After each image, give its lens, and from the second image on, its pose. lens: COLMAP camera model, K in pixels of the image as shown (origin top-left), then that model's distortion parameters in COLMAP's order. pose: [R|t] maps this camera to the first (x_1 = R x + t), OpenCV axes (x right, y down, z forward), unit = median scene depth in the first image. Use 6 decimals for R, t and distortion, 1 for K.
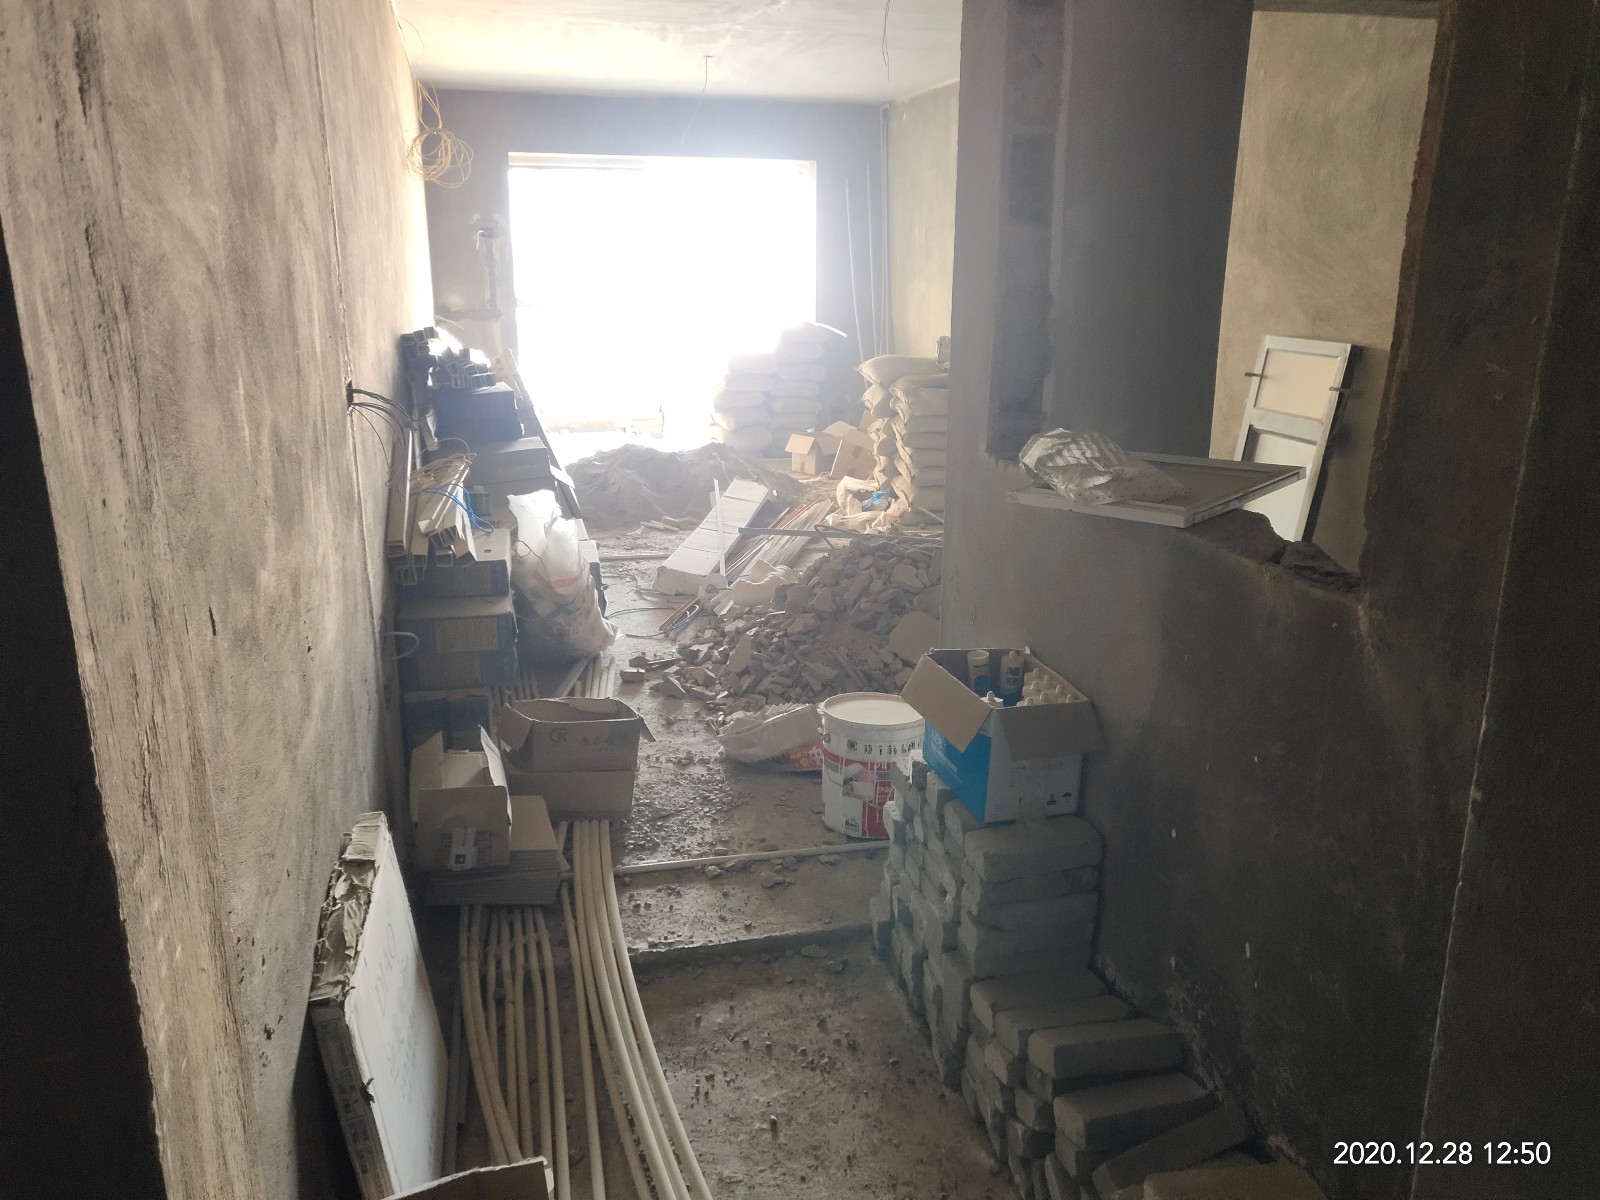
lens RADIAL K [[1226.8, 0, 800.0], [0, 1226.8, 600.0], [0, 0, 1]] dist [0.004353, 0.000502]
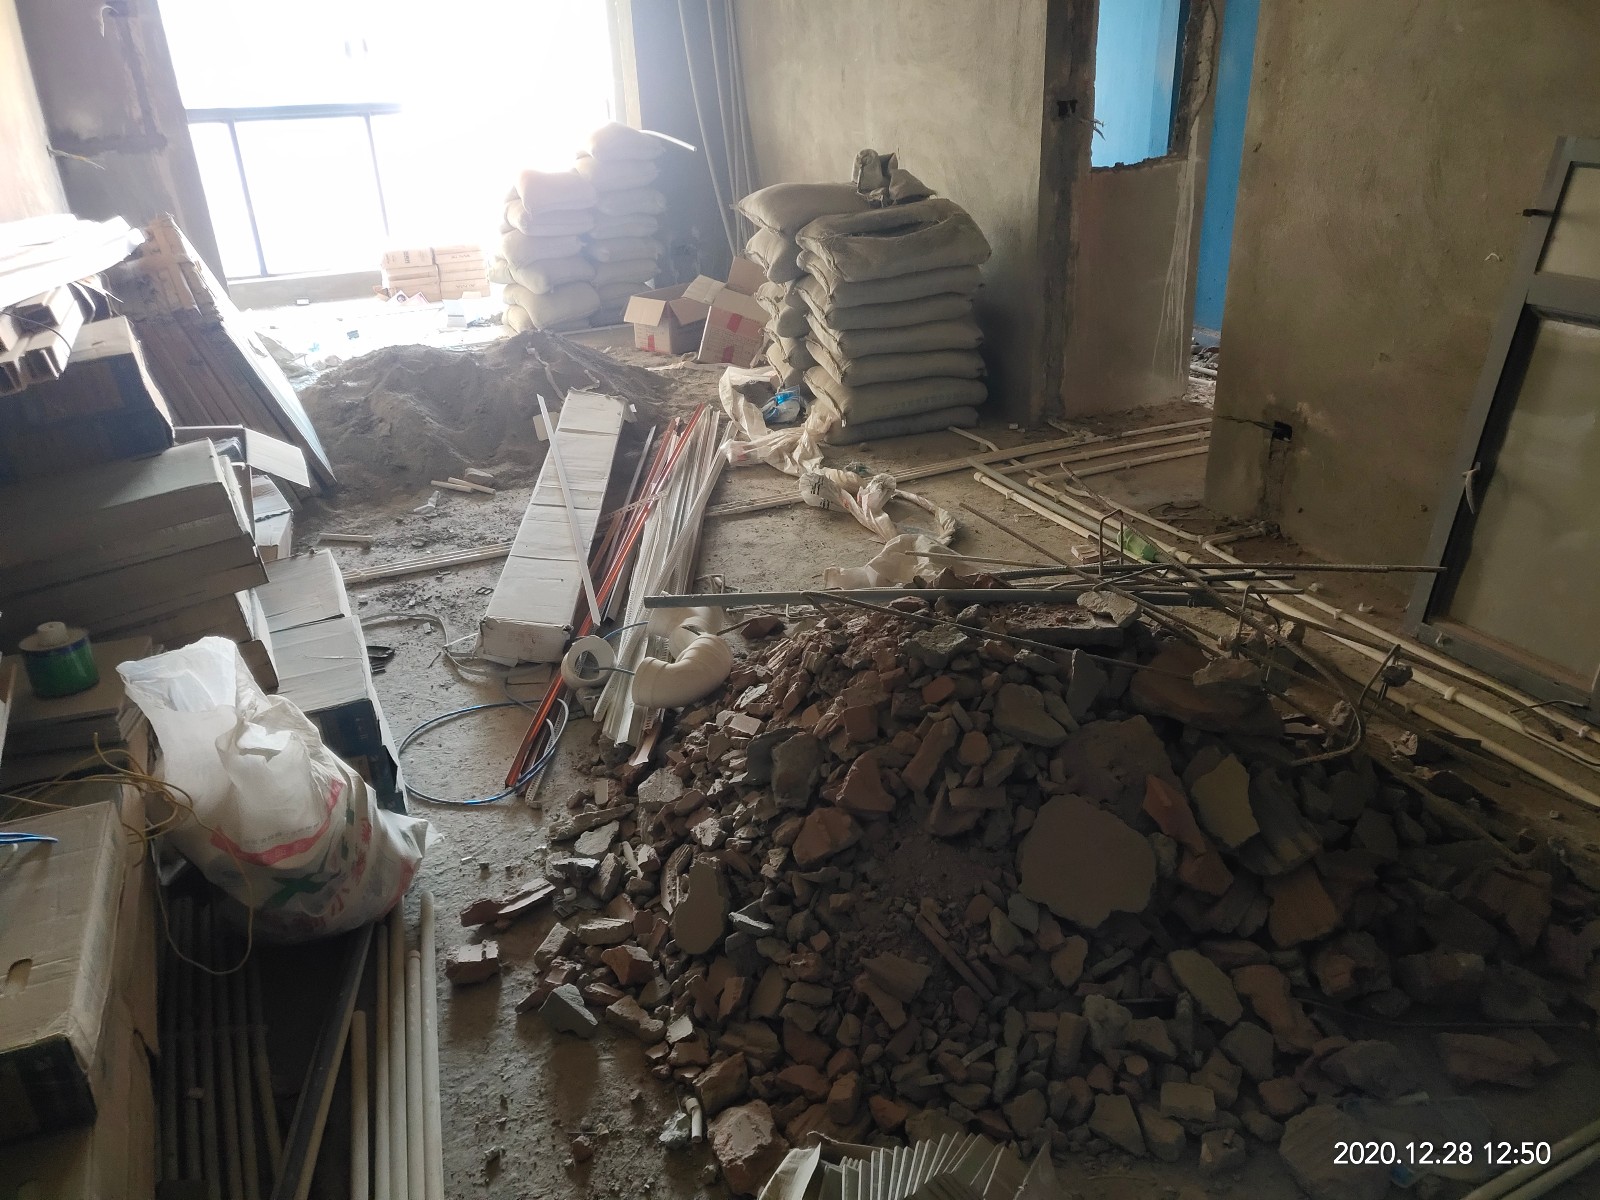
lens RADIAL K [[1265.6, 0, 800.0], [0, 1265.6, 600.0], [0, 0, 1]] dist [-0.052730, 0.144026]
pose [[0.984436, -0.107122, 0.139324, -0.039596], [0.084704, 0.983811, 0.157925, -0.089908], [-0.153986, -0.143666, 0.977573, 0.320654]]
